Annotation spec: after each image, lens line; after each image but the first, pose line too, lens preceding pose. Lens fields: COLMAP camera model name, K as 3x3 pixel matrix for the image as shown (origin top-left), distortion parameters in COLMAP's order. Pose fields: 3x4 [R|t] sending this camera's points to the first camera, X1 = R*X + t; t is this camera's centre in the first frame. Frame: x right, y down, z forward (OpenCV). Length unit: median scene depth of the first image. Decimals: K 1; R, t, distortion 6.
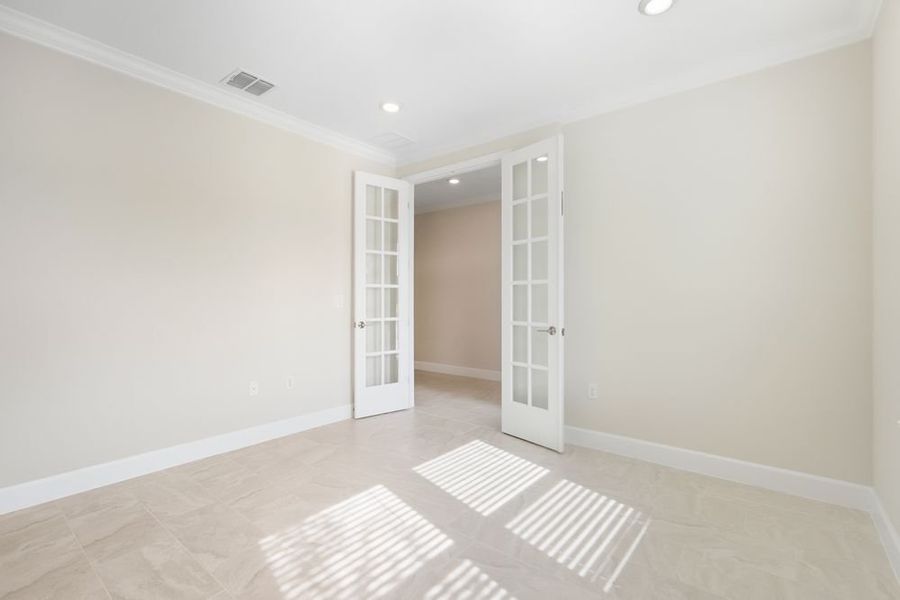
lens RADIAL K [[412.2, 0, 449.3], [0, 412.2, 300.0], [0, 0, 1]] dist [0.000965, -0.000235]
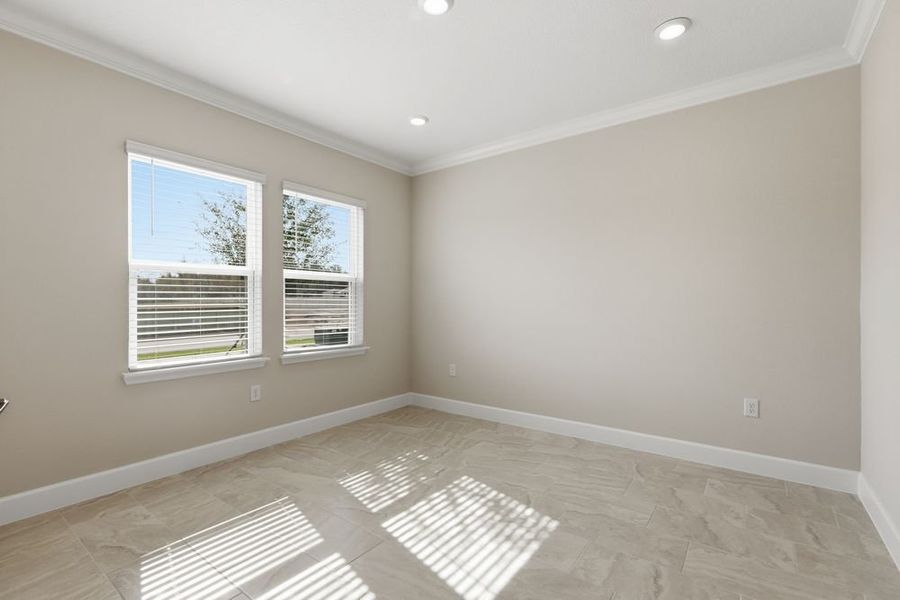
lens RADIAL K [[412.2, 0, 448.2], [0, 412.2, 299.6], [0, 0, 1]] dist [0.000965, -0.000235]
pose [[-0.999671, -0.003176, -0.025454, -0.141348], [-0.003096, 0.999990, -0.003219, -0.006626], [0.025464, -0.003139, -0.999671, 2.179831]]
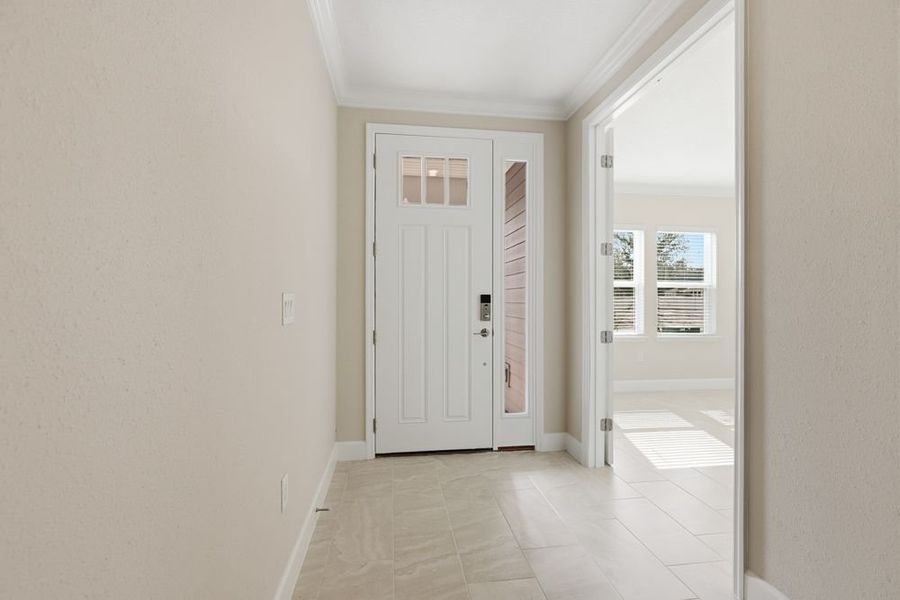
lens RADIAL K [[412.2, 0, 445.8], [0, 412.2, 299.4], [0, 0, 1]] dist [0.000965, -0.000235]
pose [[-0.727108, 0.000419, 0.686523, -0.358317], [-0.002238, 0.999993, -0.002980, -0.007796], [-0.686520, -0.003703, -0.727102, 3.415350]]
